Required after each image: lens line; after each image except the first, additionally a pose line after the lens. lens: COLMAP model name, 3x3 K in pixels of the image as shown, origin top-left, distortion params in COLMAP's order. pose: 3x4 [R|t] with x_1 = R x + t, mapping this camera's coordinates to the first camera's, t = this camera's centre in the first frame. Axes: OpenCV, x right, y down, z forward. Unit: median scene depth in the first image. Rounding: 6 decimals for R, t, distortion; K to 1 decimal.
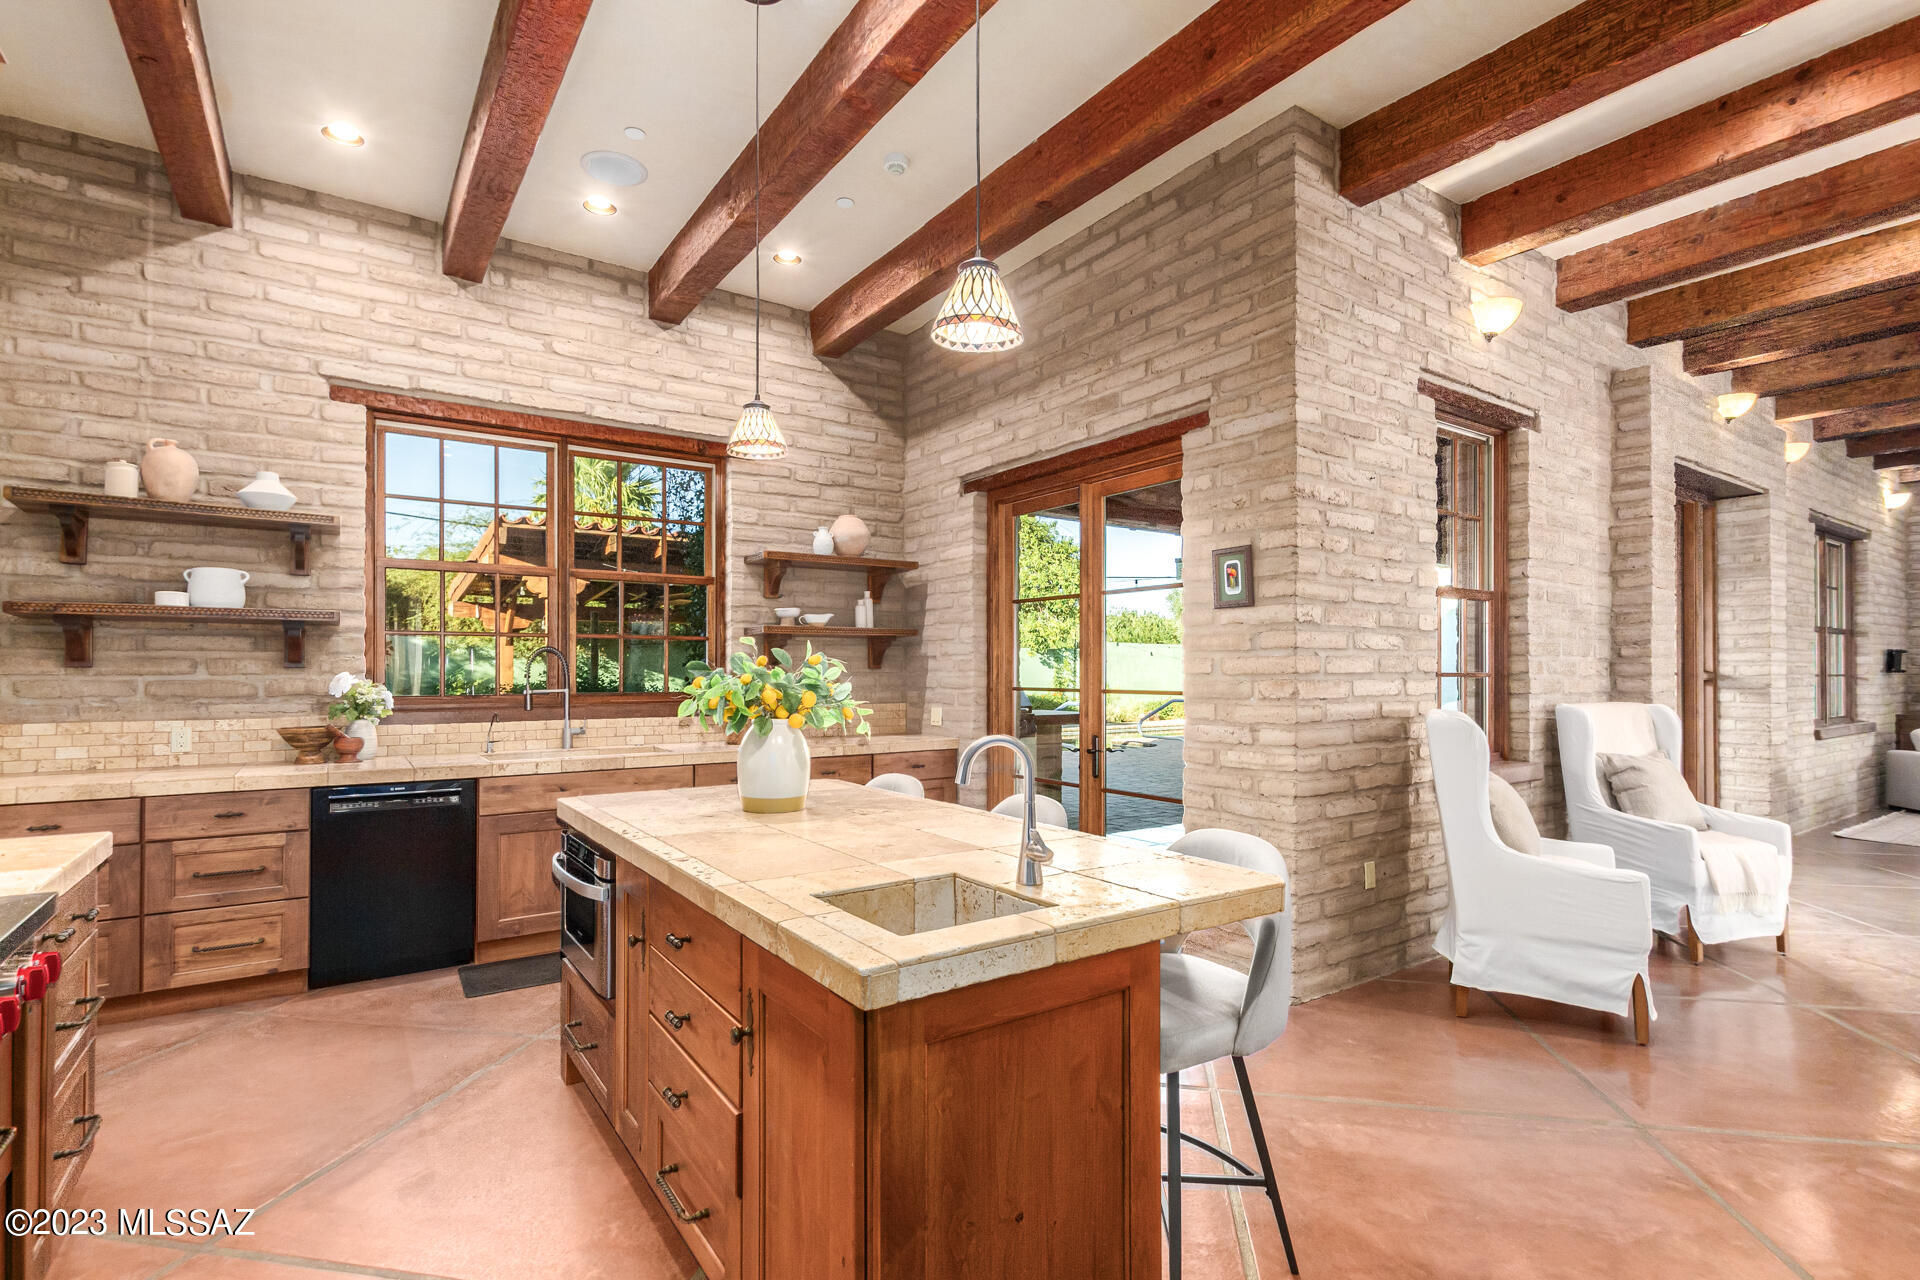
lens RADIAL K [[896.5, 0, 966.4], [0, 896.5, 663.4], [0, 0, 1]] dist [0.001924, -0.000103]
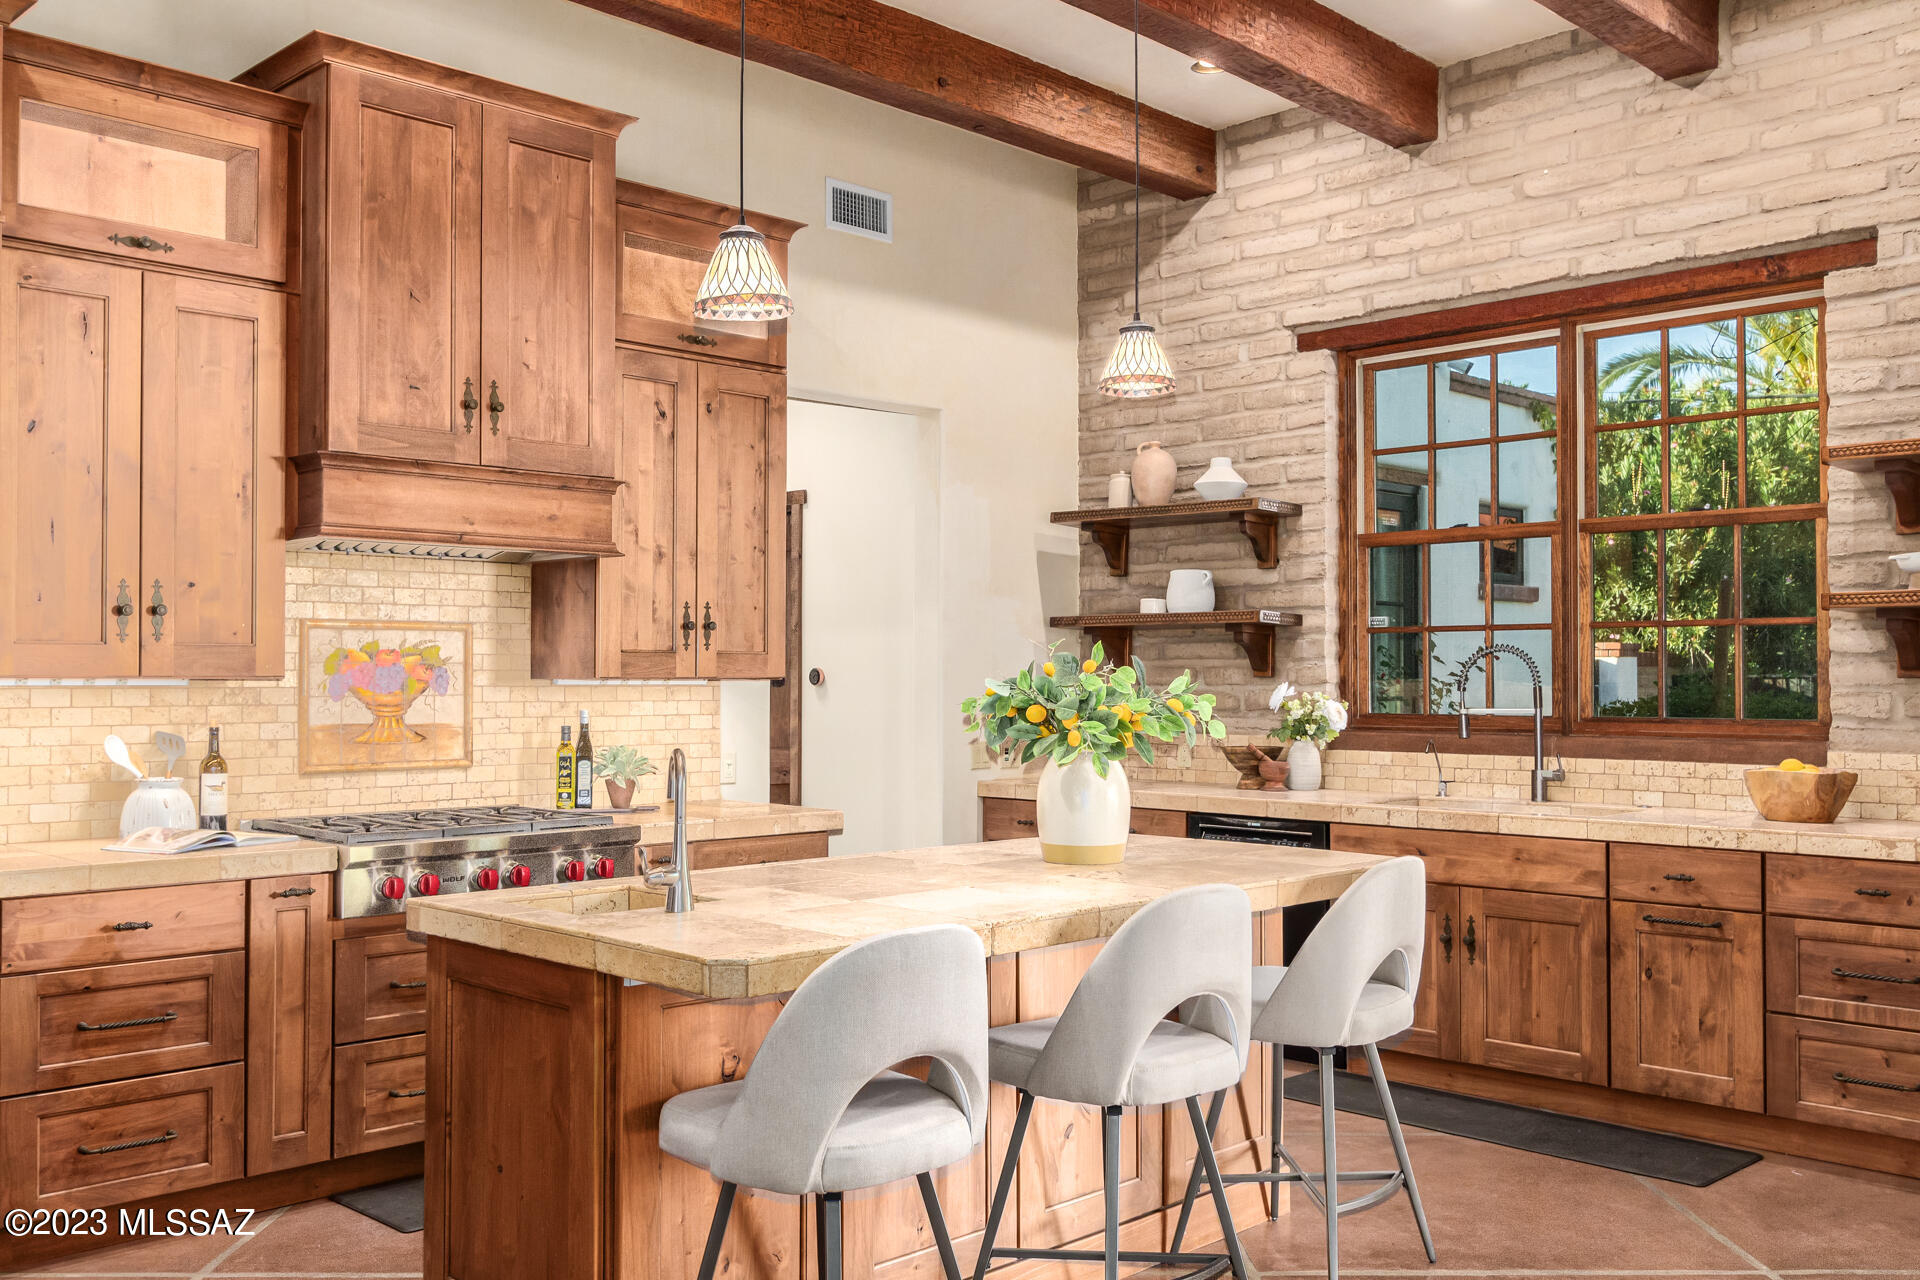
lens RADIAL K [[1703.5, 0, 939.1], [0, 1703.5, 637.7], [0, 0, 1]] dist [-0.001488, 0.013130]
pose [[0.174136, -0.023765, -0.984435, 0.801346], [0.006613, 0.999714, -0.022964, 0.002557], [0.984699, -0.002511, 0.174244, 0.413999]]
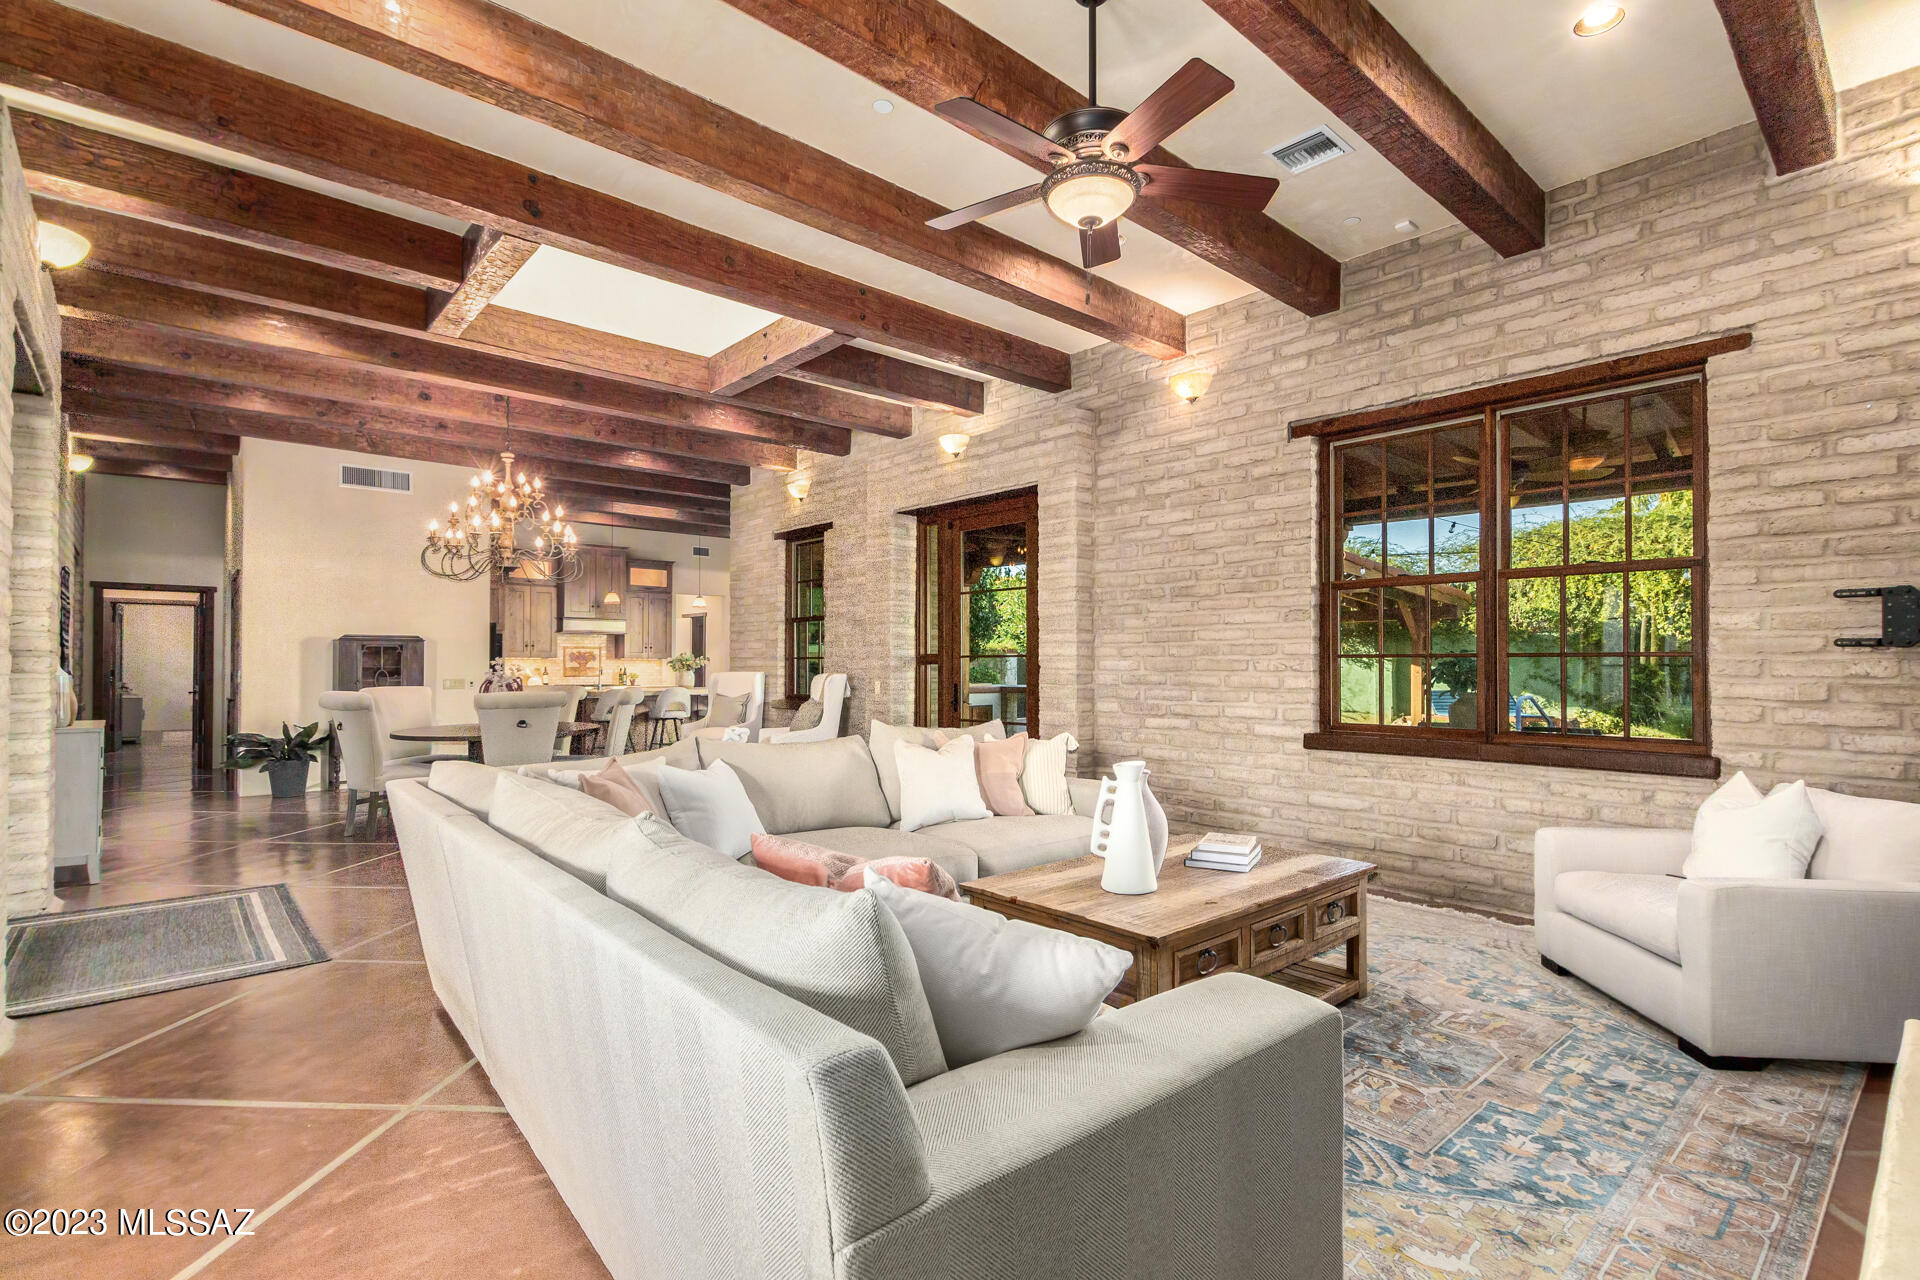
lens RADIAL K [[899.5, 0, 955.0], [0, 899.5, 643.1], [0, 0, 1]] dist [0.023915, -0.010555]
pose [[0.112208, -0.024363, -0.993386, 2.996263], [0.005845, 0.999698, -0.023858, 0.033401], [0.993668, -0.003129, 0.112317, 1.235828]]
